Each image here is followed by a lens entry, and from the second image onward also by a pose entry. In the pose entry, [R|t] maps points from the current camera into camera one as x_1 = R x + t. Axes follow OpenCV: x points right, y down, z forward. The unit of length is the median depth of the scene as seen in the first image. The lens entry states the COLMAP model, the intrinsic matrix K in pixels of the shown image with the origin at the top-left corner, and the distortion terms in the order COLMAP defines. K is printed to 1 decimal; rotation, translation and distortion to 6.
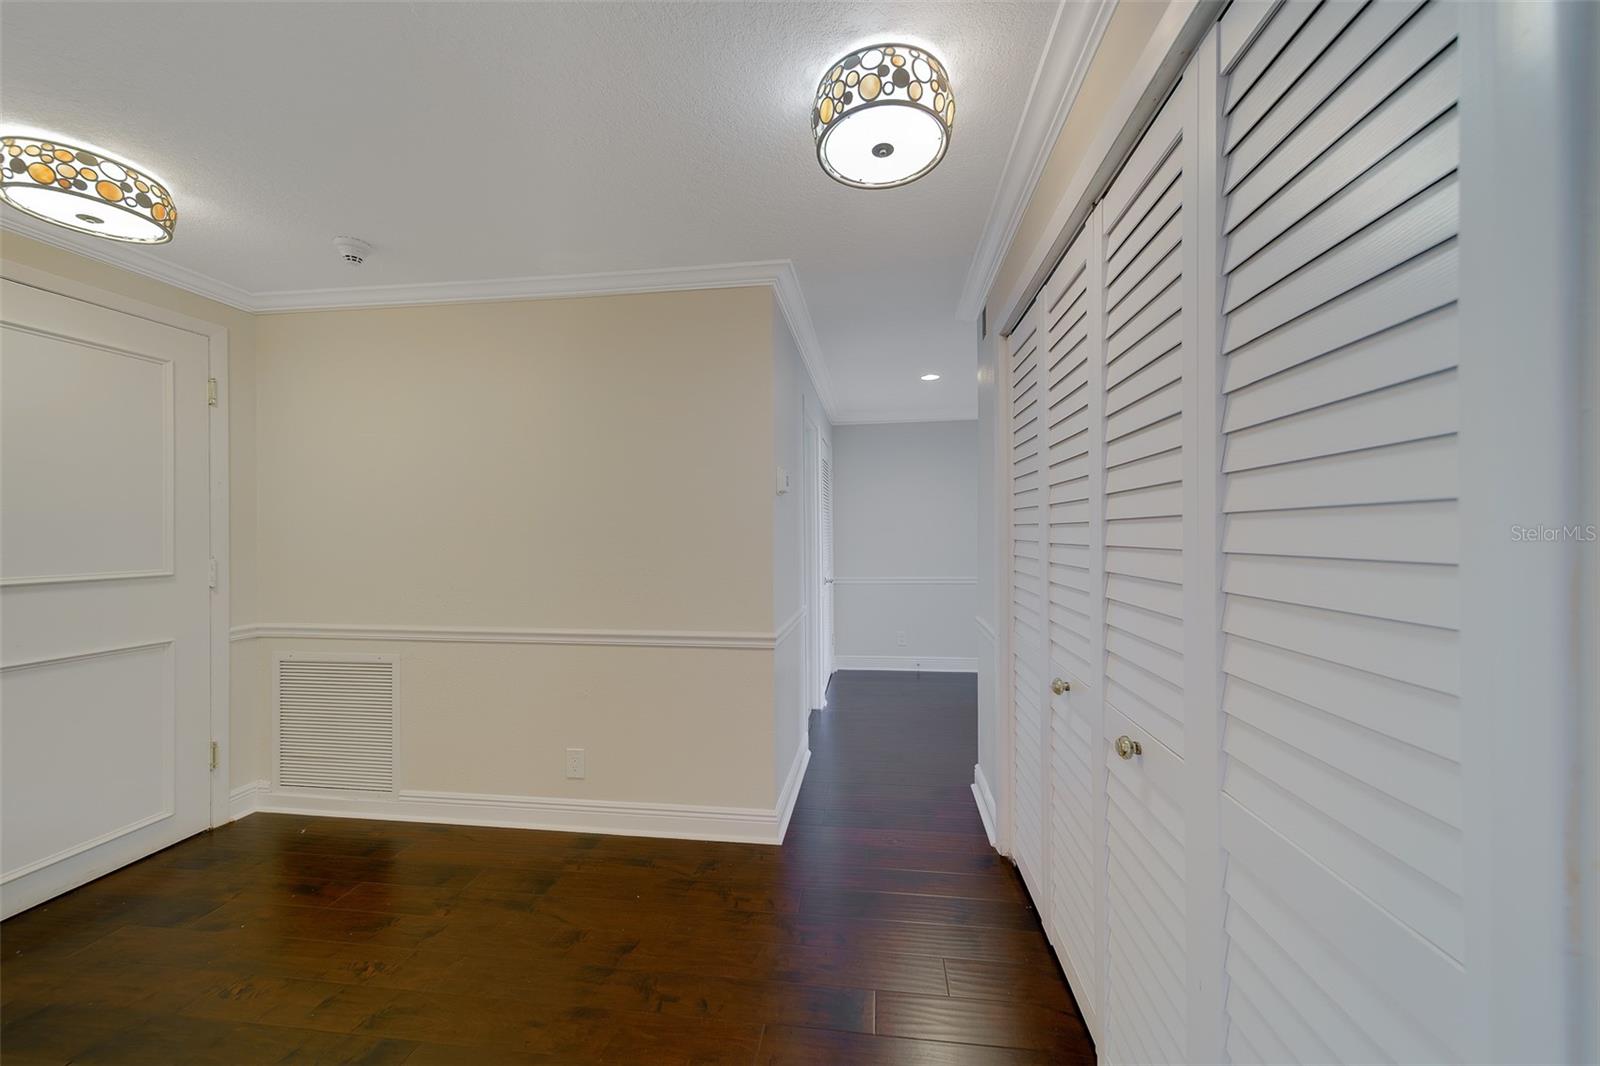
lens RADIAL K [[591.1, 0, 797.3], [0, 591.1, 544.0], [0, 0, 1]] dist [0.010223, -0.001311]
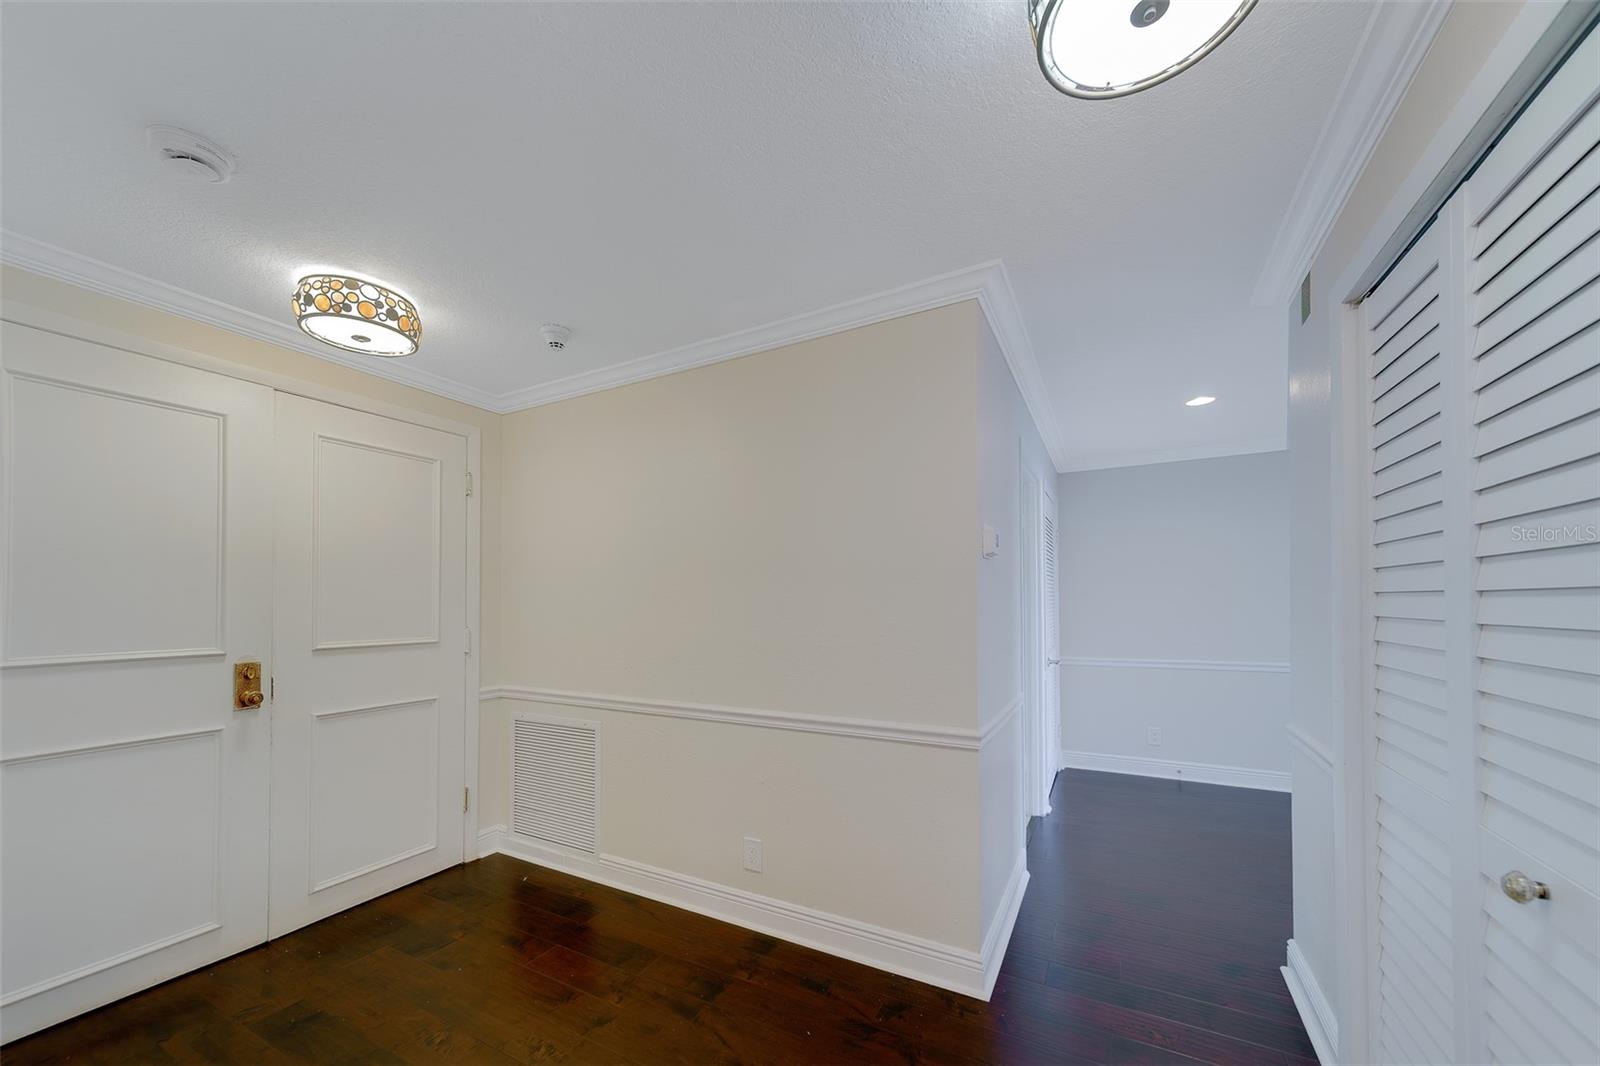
lens RADIAL K [[591.1, 0, 780.3], [0, 591.1, 607.2], [0, 0, 1]] dist [0.010223, -0.001311]
pose [[0.929182, 0.000531, -0.369622, 0.008099], [-0.004950, 0.999927, -0.011007, -0.006591], [0.369589, 0.012057, 0.929117, 0.165877]]
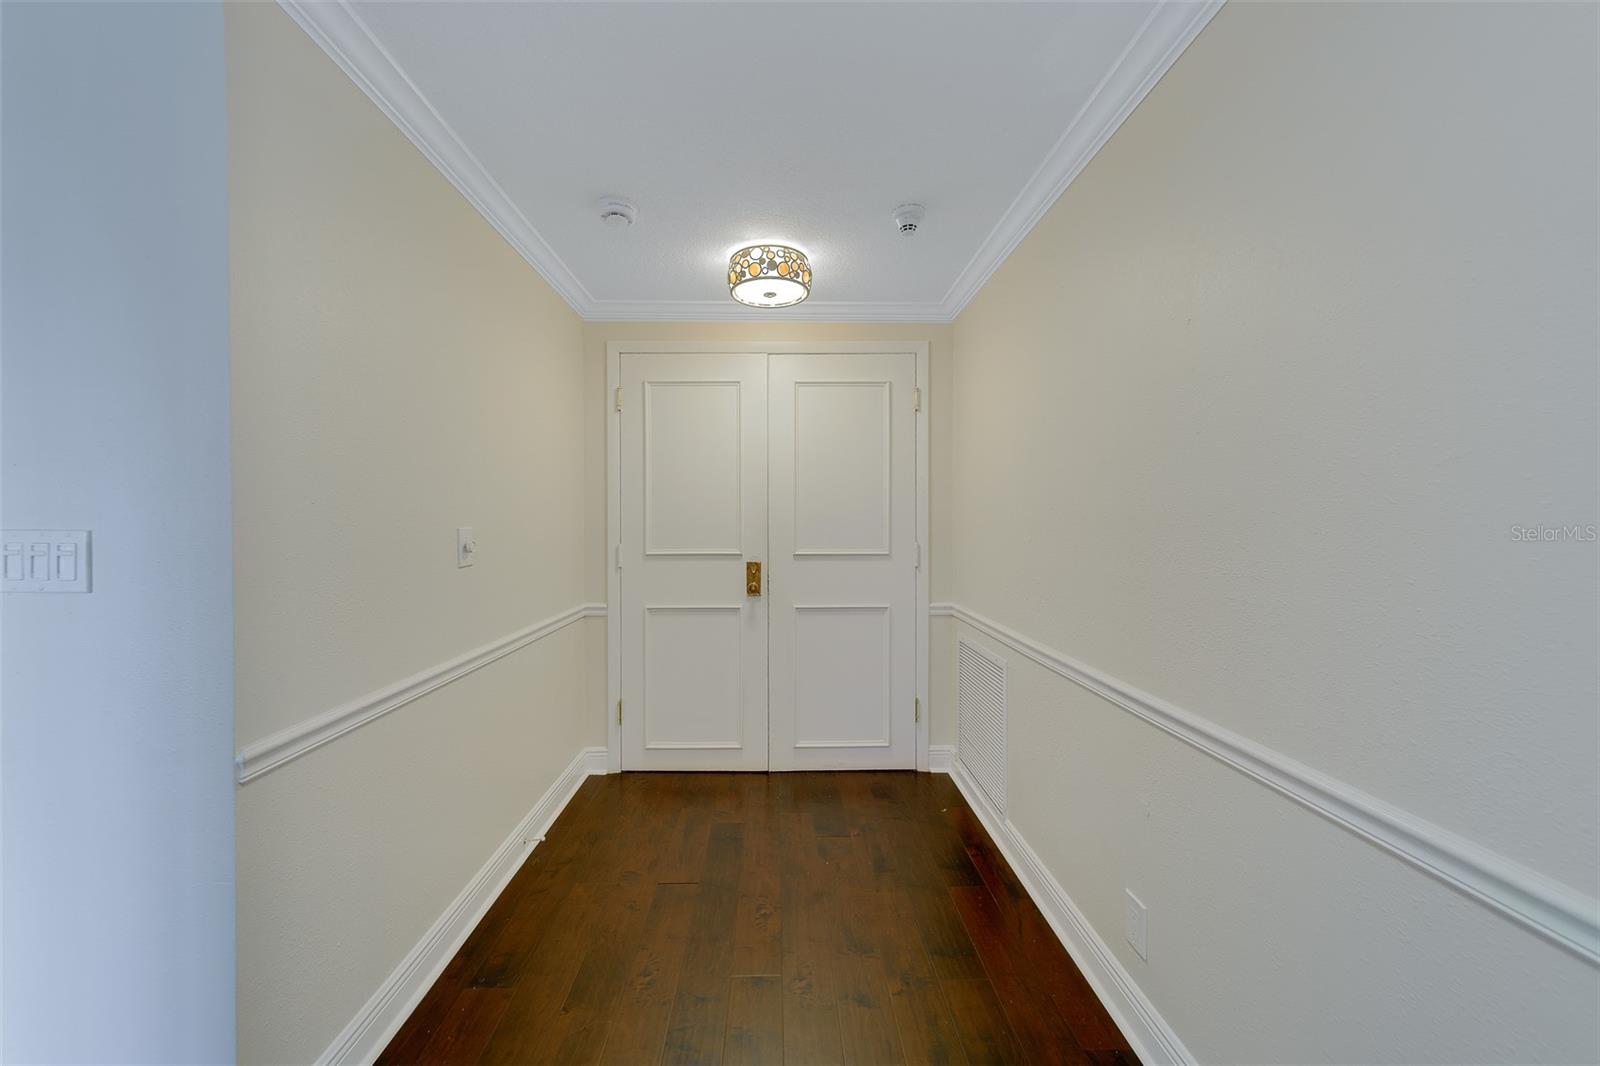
lens RADIAL K [[591.1, 0, 788.7], [0, 591.1, 533.3], [0, 0, 1]] dist [0.010223, -0.001311]
pose [[0.138861, 0.019886, -0.990112, 0.146443], [-0.019056, 0.999667, 0.017405, -0.009348], [0.990128, 0.016451, 0.139194, 0.625429]]
